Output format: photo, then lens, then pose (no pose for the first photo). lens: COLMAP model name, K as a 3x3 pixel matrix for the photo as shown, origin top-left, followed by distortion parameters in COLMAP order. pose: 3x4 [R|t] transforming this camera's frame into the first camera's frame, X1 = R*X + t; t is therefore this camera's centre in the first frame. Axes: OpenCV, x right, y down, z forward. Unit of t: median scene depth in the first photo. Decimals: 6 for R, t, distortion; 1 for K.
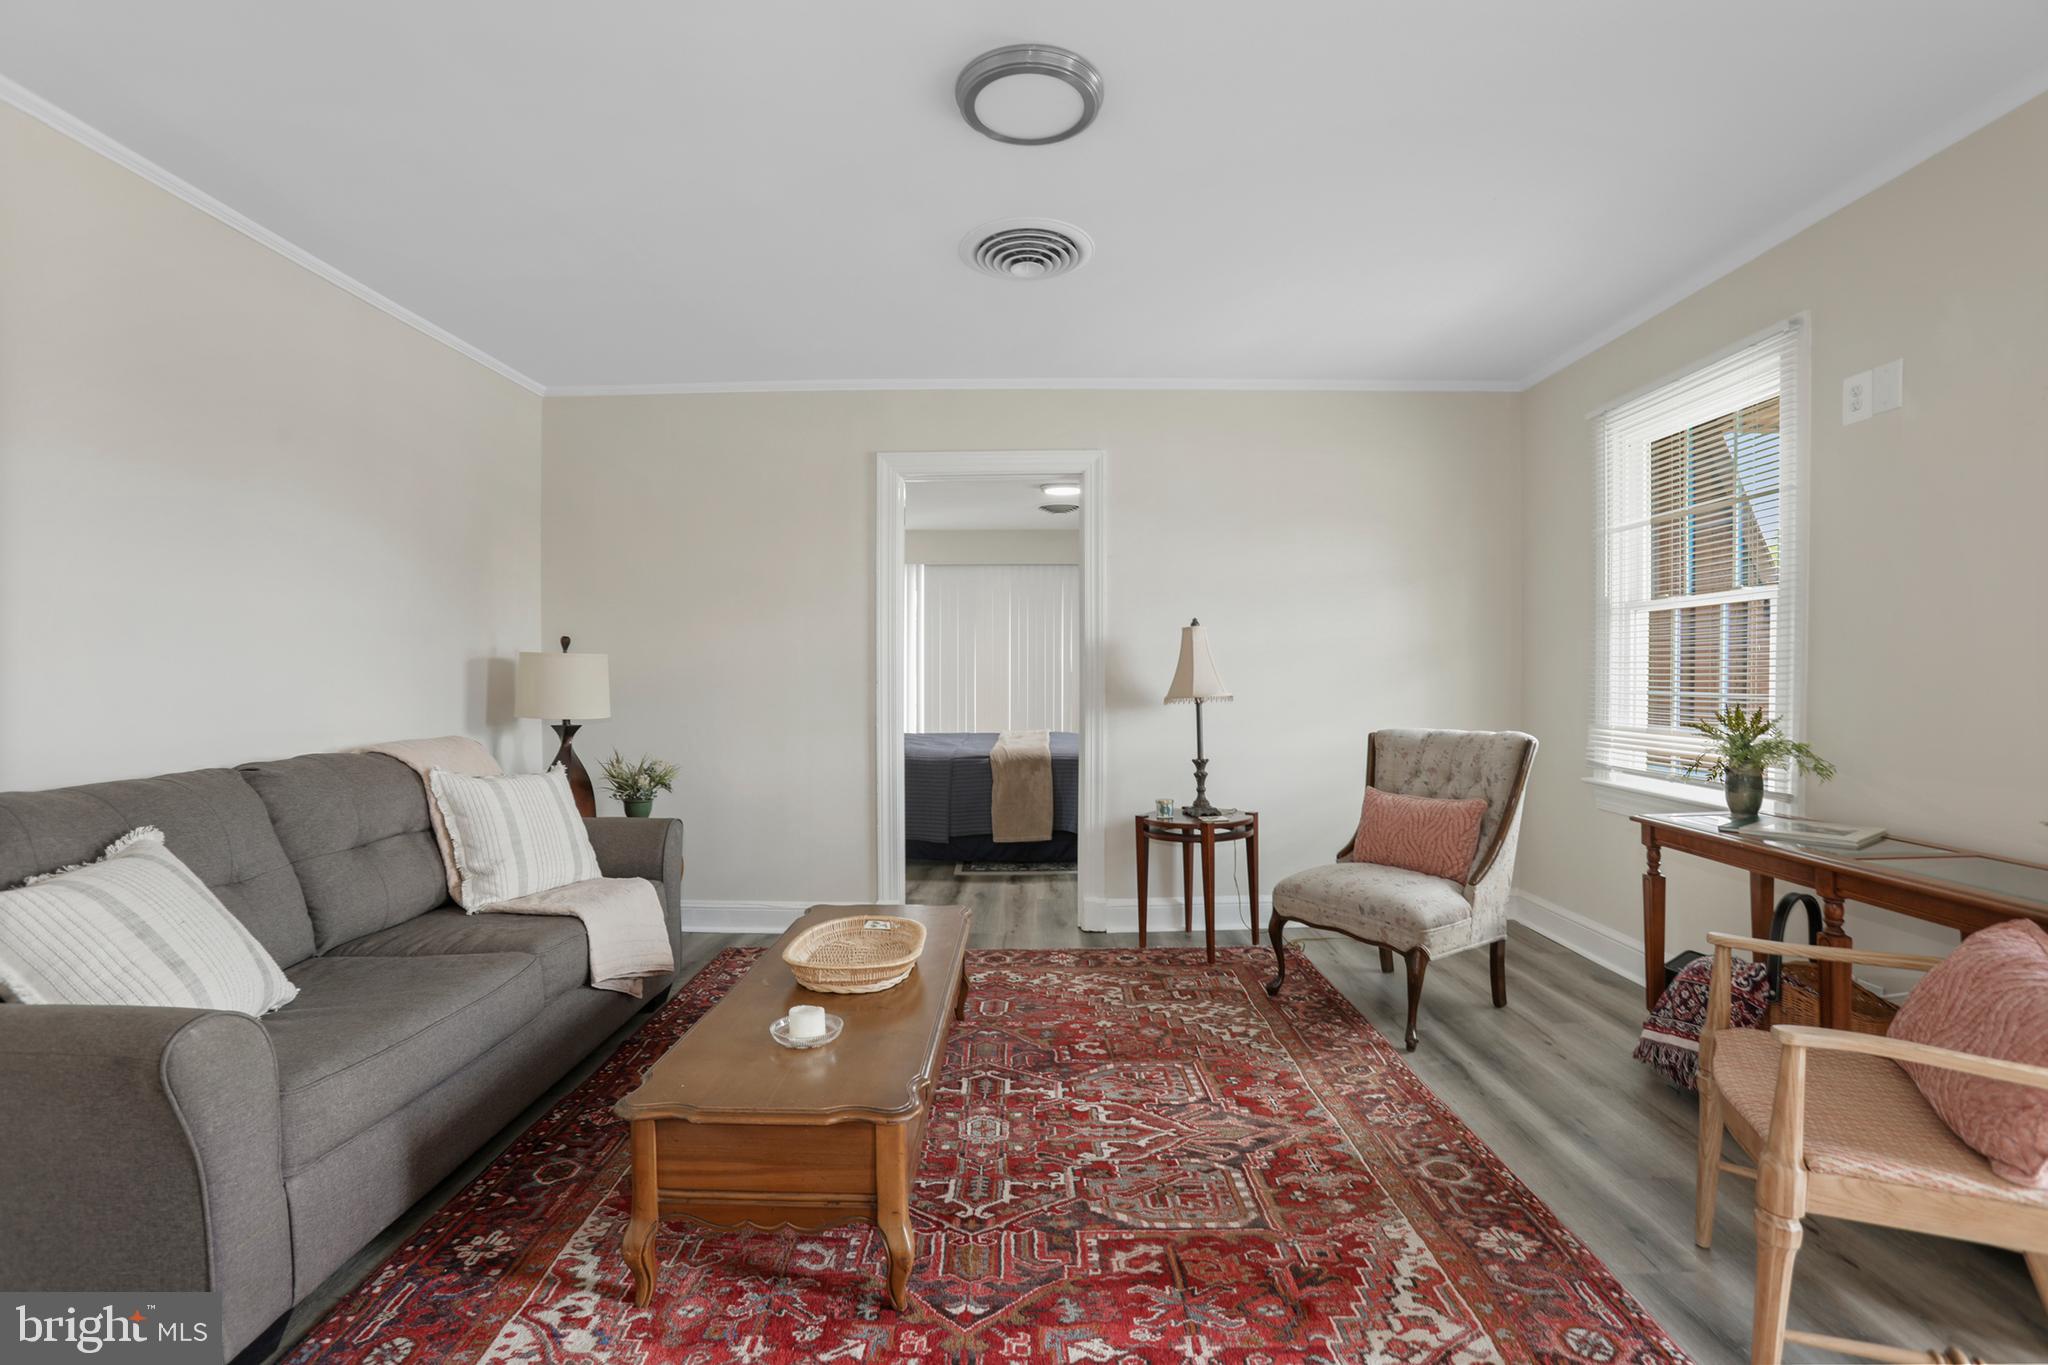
lens RADIAL K [[937.8, 0, 1015.2], [0, 937.8, 674.4], [0, 0, 1]] dist [-0.056183, 0.013873]
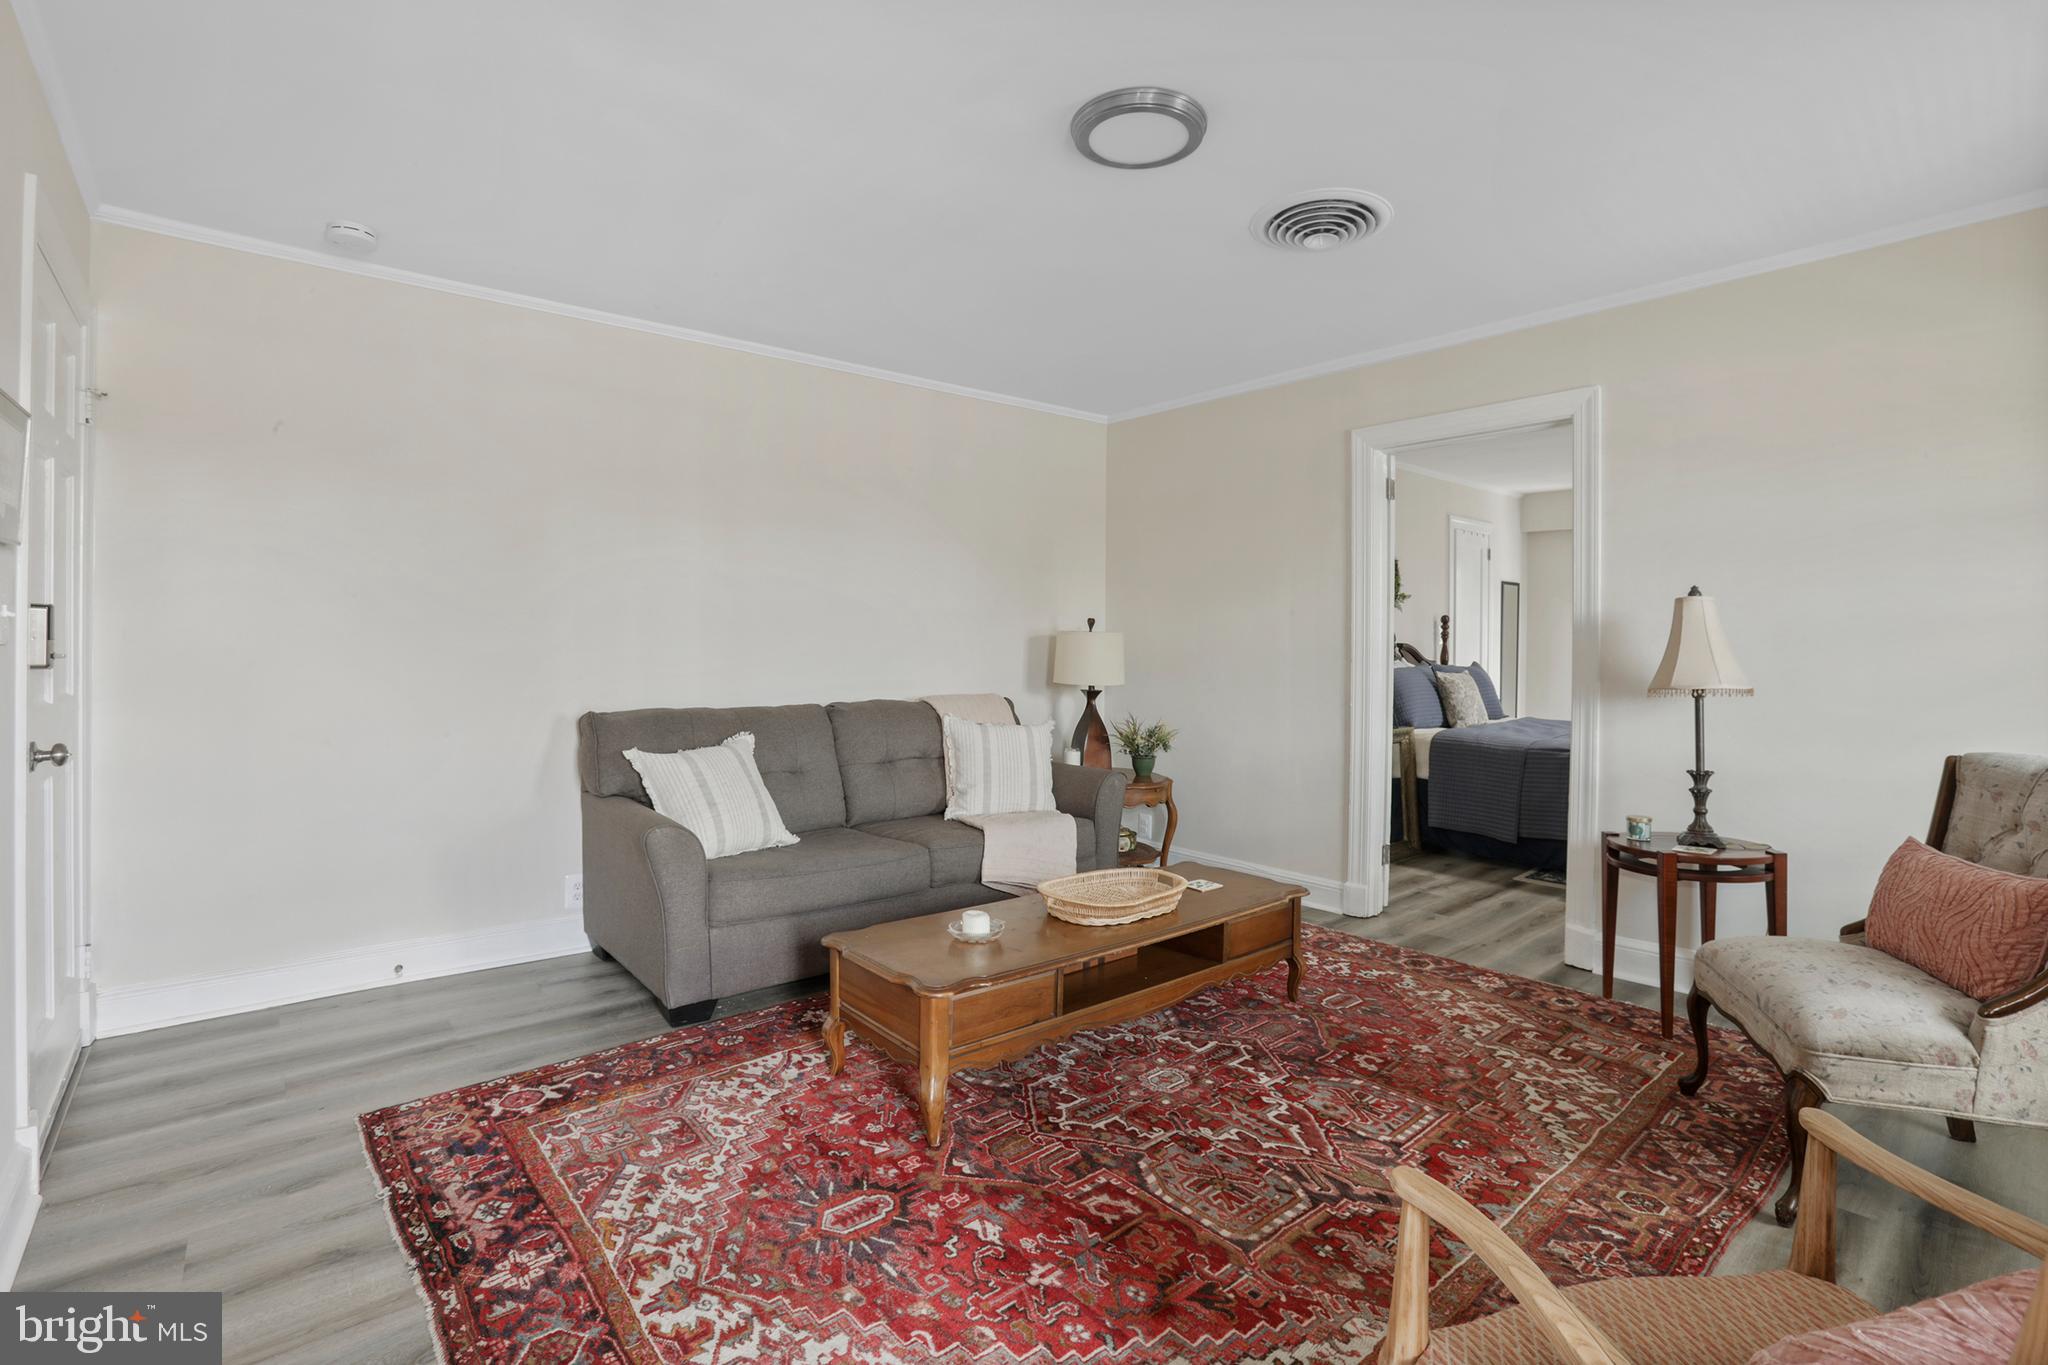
lens RADIAL K [[937.8, 0, 1012.3], [0, 937.8, 641.7], [0, 0, 1]] dist [-0.056183, 0.013873]
pose [[0.645332, 0.005757, -0.763881, 0.550420], [-0.008278, 0.999966, 0.000543, -0.013707], [0.763858, 0.005973, 0.645357, 0.136307]]
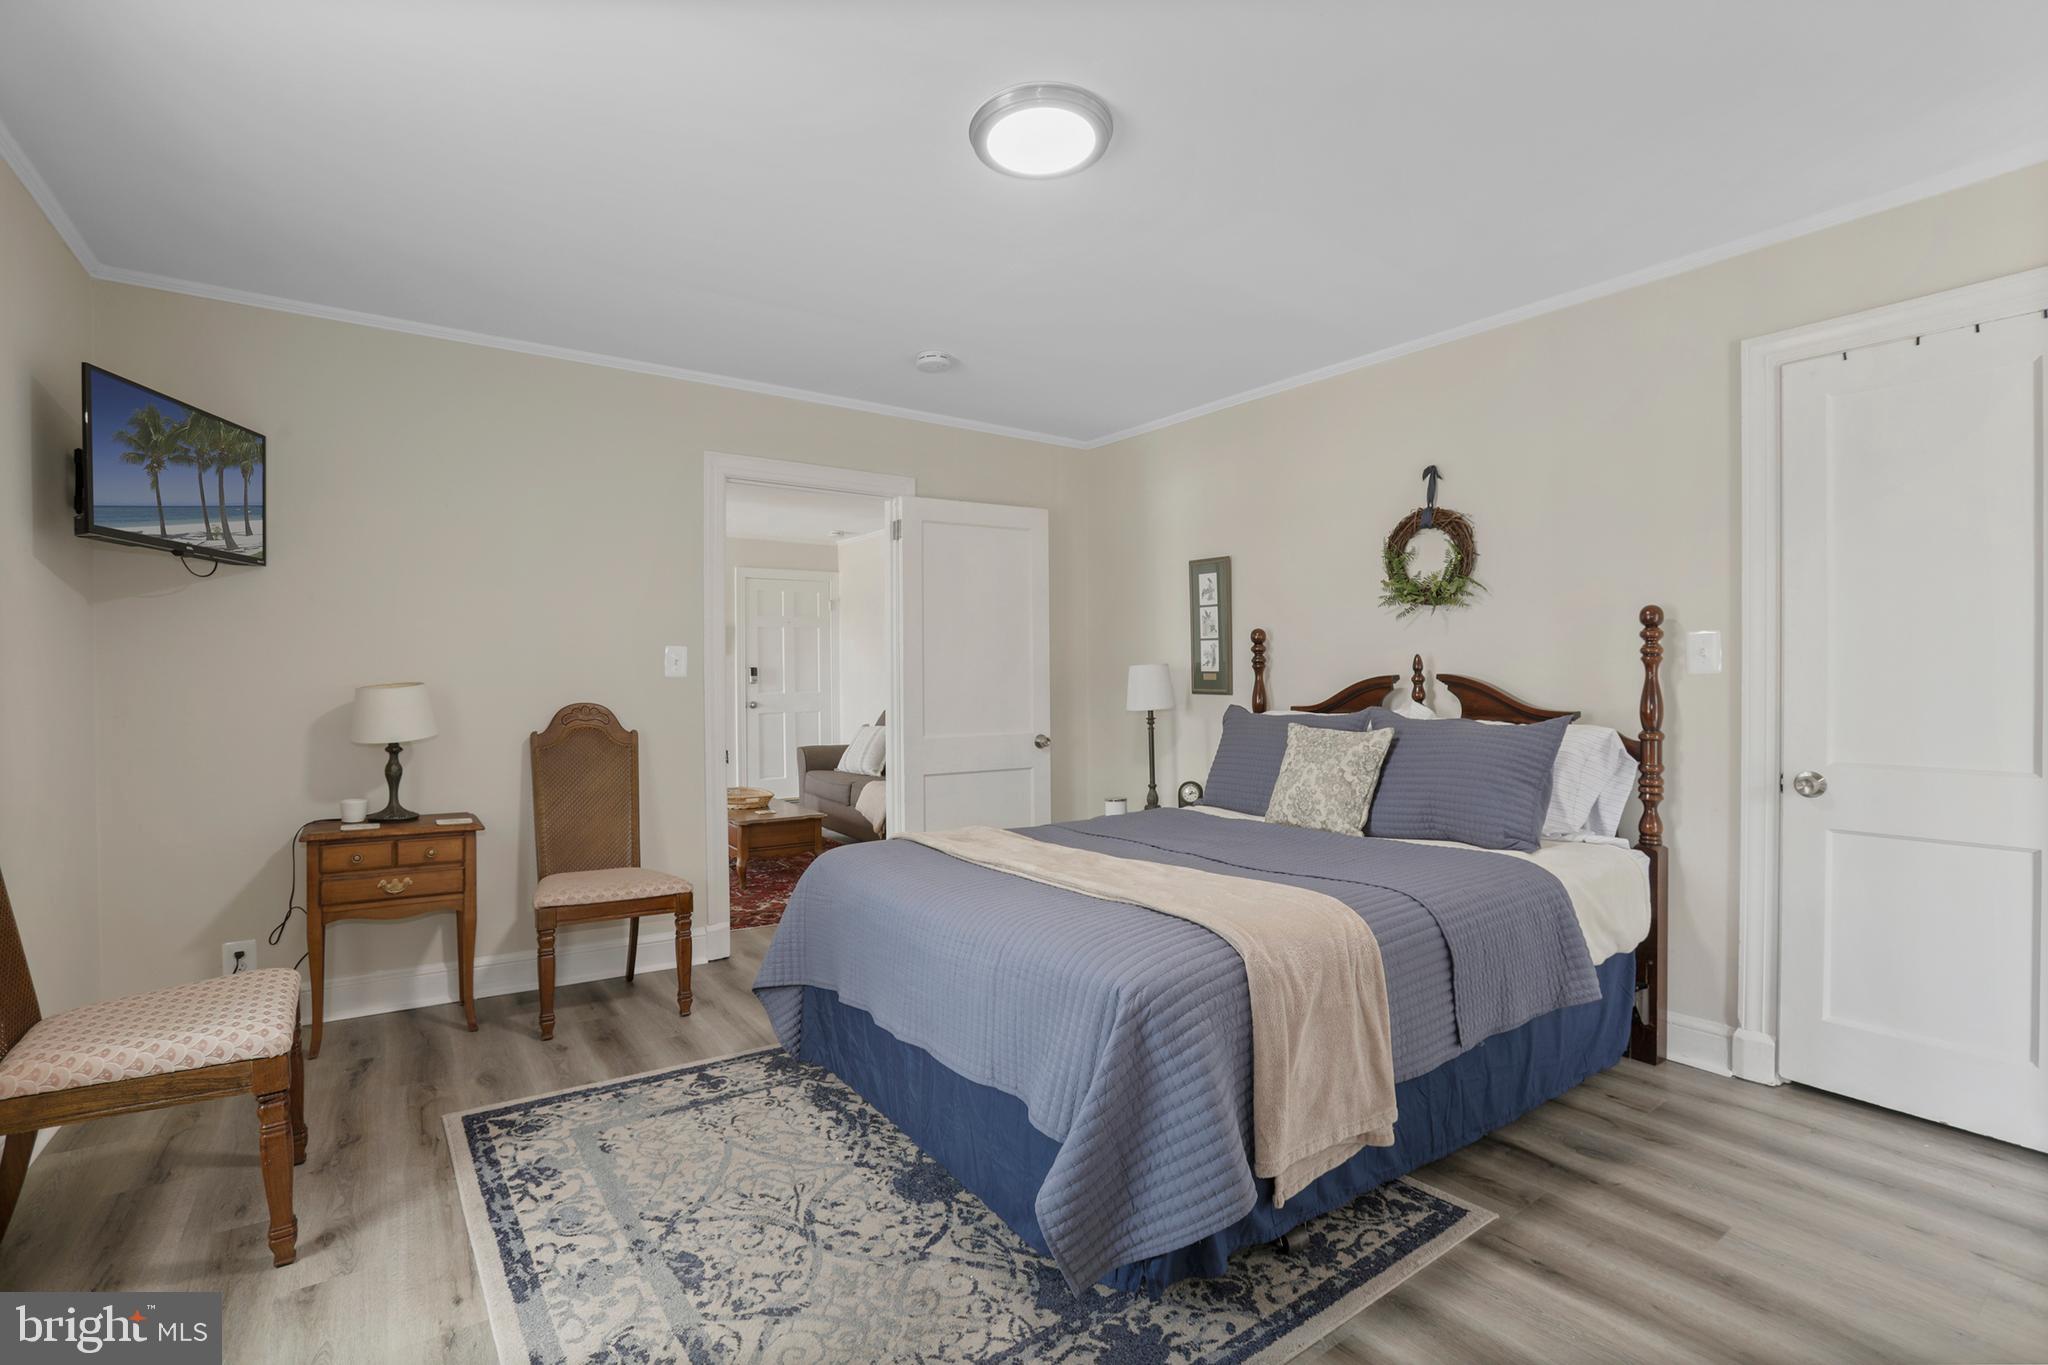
lens RADIAL K [[937.8, 0, 1034.1], [0, 937.8, 672.8], [0, 0, 1]] dist [-0.056183, 0.013873]
pose [[-0.799376, 0.013605, -0.600677, 0.593376], [0.007325, 0.999890, 0.012899, -0.037252], [0.600786, 0.005911, -0.799388, 2.950789]]
